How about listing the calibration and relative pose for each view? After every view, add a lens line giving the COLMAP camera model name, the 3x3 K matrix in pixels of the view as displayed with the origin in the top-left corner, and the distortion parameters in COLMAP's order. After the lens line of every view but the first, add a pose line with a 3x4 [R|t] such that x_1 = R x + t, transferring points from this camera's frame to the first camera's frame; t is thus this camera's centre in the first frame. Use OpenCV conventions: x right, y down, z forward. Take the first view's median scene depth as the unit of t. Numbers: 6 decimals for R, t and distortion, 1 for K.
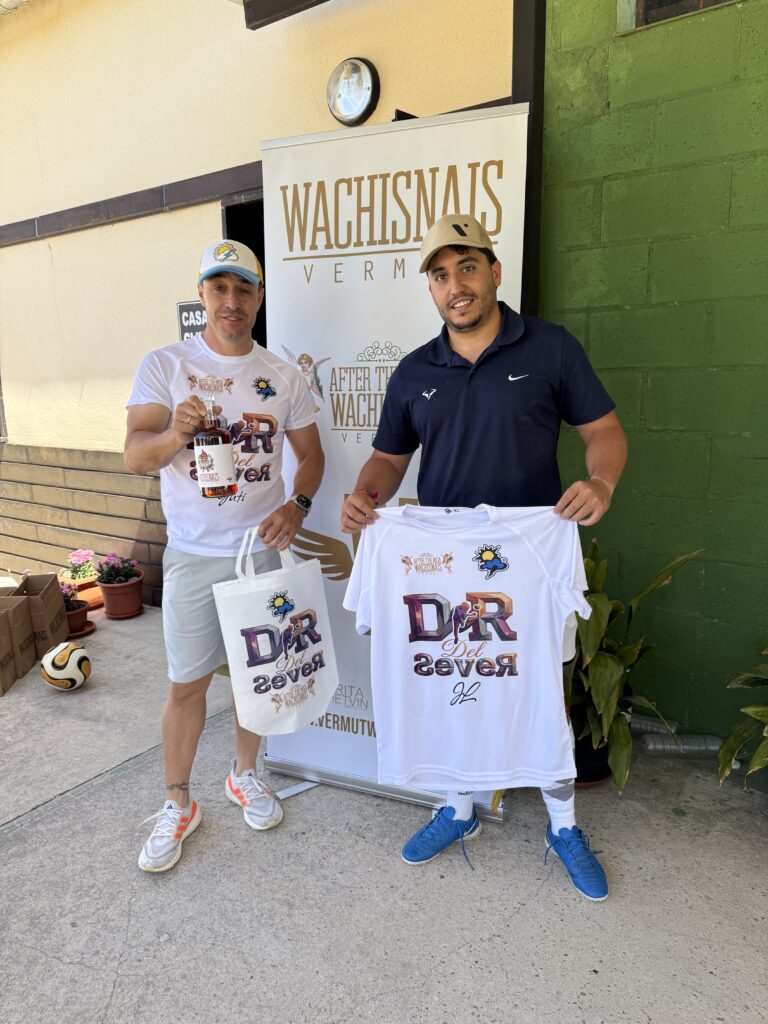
lens RADIAL K [[720.3, 0, 385.4], [0, 720.3, 515.7], [0, 0, 1]] dist [0.006361, -0.010774]
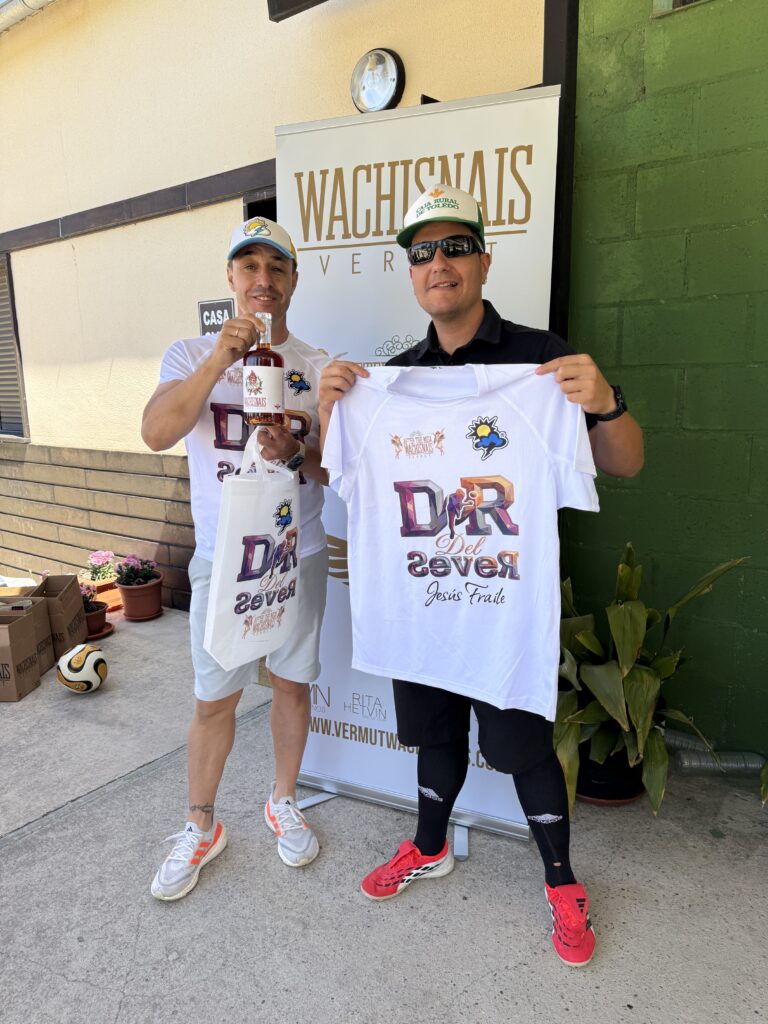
lens RADIAL K [[720.3, 0, 383.1], [0, 720.3, 514.2], [0, 0, 1]] dist [0.006361, -0.010774]
pose [[0.999383, 0.007020, -0.034412, 0.000236], [-0.007315, 0.999937, -0.008466, 0.004043], [0.034350, 0.008713, 0.999372, 0.037004]]
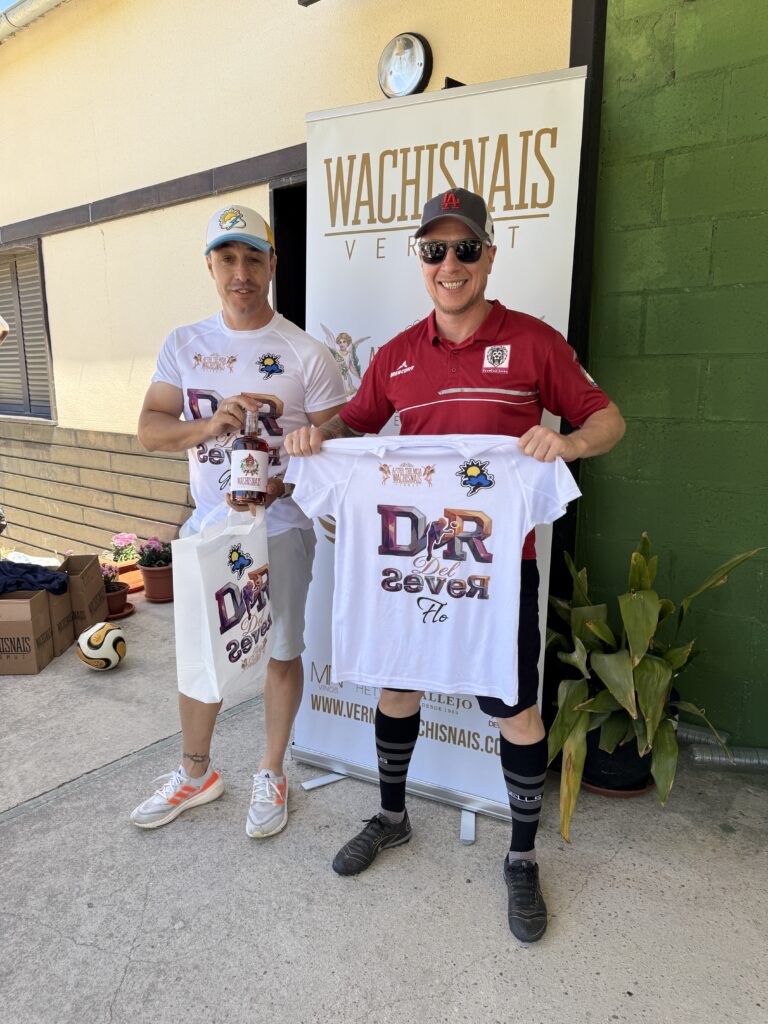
lens RADIAL K [[720.3, 0, 382.9], [0, 720.3, 514.3], [0, 0, 1]] dist [0.006361, -0.010774]
pose [[0.997194, 0.030970, -0.068147, 0.012813], [-0.030948, 0.999520, 0.001378, 0.015900], [0.068157, 0.000735, 0.997674, 0.035267]]
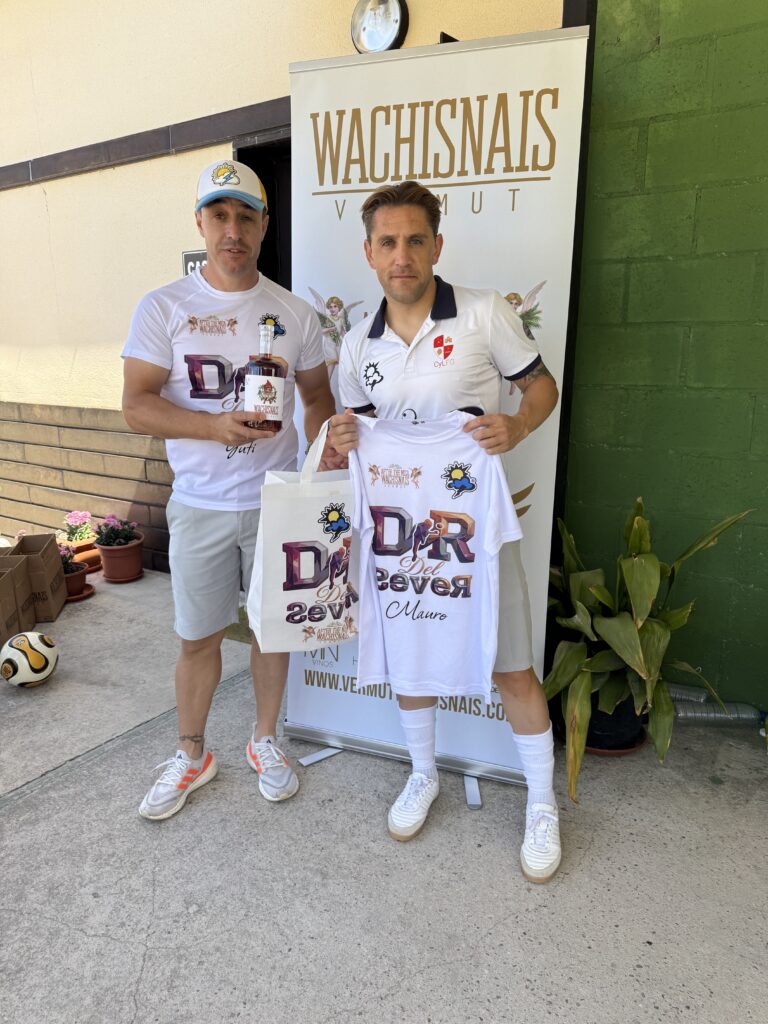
lens RADIAL K [[720.3, 0, 385.7], [0, 720.3, 512.7], [0, 0, 1]] dist [0.006361, -0.010774]
pose [[0.999576, 0.013358, 0.025876, -0.064799], [-0.014163, 0.999414, 0.031167, 0.024659], [-0.025445, -0.031521, 0.999179, 0.048100]]
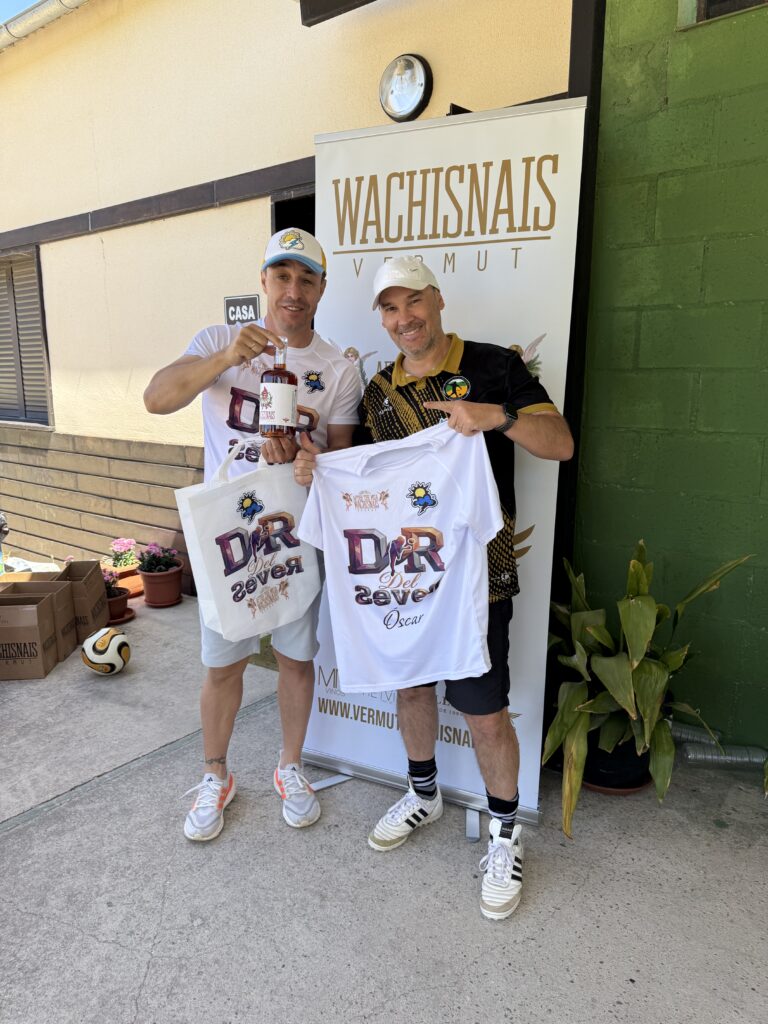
lens RADIAL K [[720.3, 0, 384.5], [0, 720.3, 512.5], [0, 0, 1]] dist [0.006361, -0.010774]
pose [[0.998421, 0.029464, -0.047835, -0.011296], [-0.029698, 0.999550, -0.004195, 0.007690], [0.047690, 0.005609, 0.998846, 0.002356]]
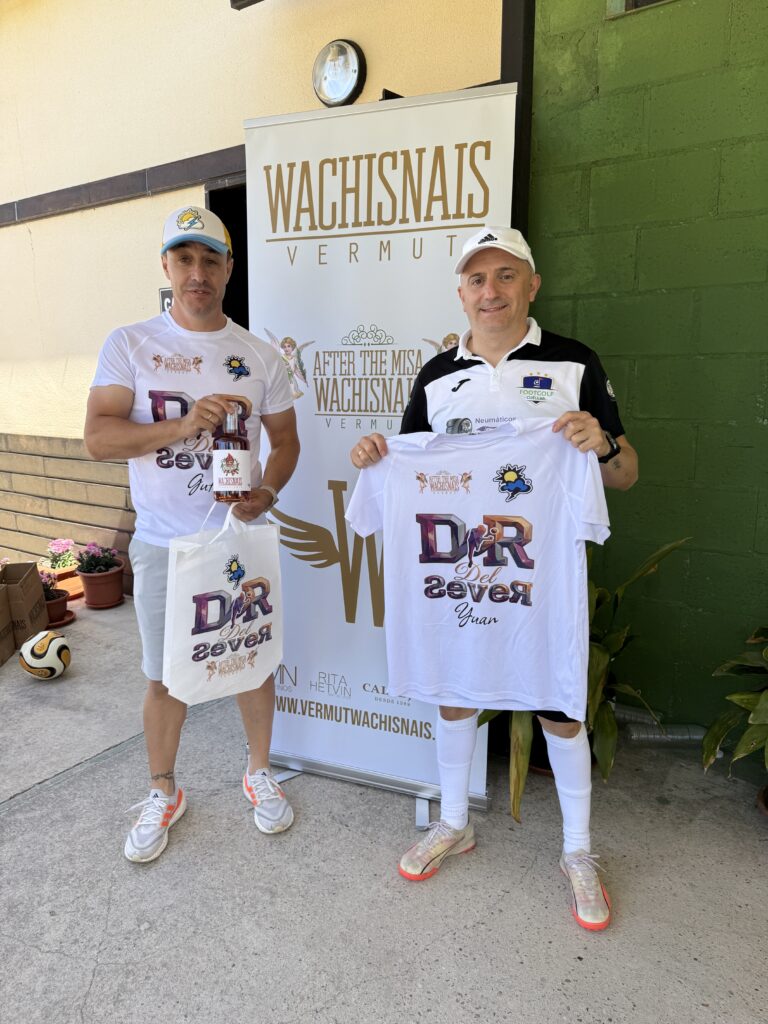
lens RADIAL K [[720.3, 0, 377.7], [0, 720.3, 515.9], [0, 0, 1]] dist [0.006361, -0.010774]
pose [[0.999884, 0.005403, 0.014247, -0.003616], [-0.005505, 0.999959, 0.007182, 0.011231], [-0.014207, -0.007259, 0.999873, 0.009438]]
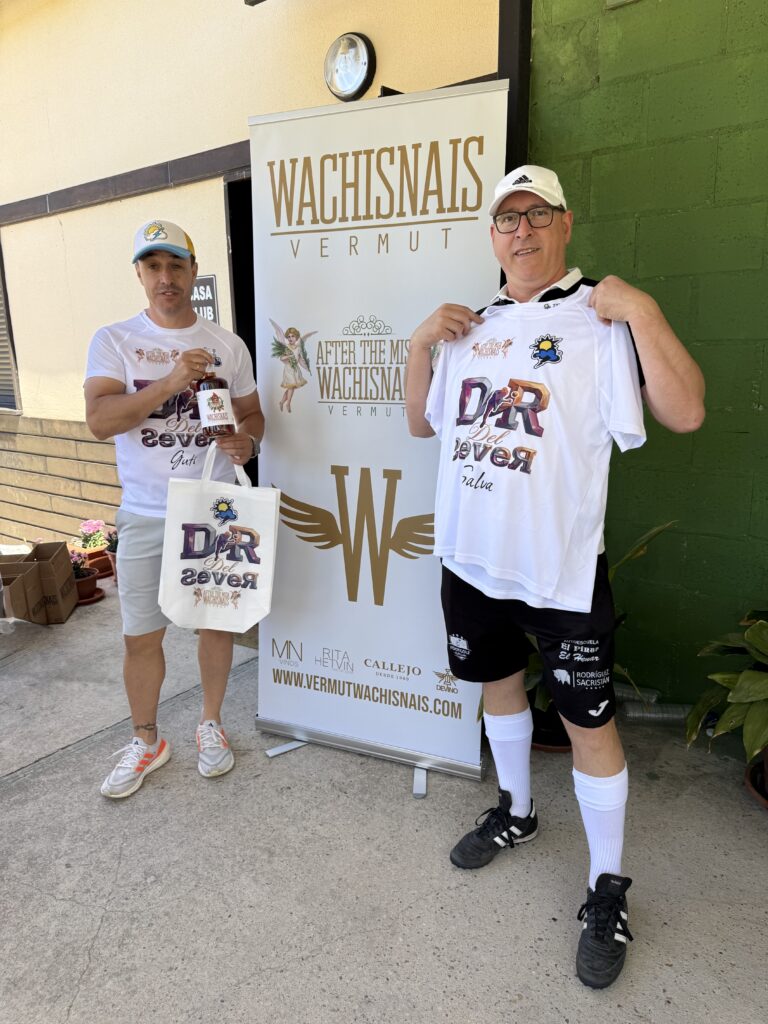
lens RADIAL K [[720.3, 0, 384.5], [0, 720.3, 512.6], [0, 0, 1]] dist [0.006361, -0.010774]
pose [[0.999484, 0.009306, -0.030734, 0.049954], [-0.008451, 0.999577, 0.027826, 0.008730], [0.030980, -0.027552, 0.999140, -0.029428]]
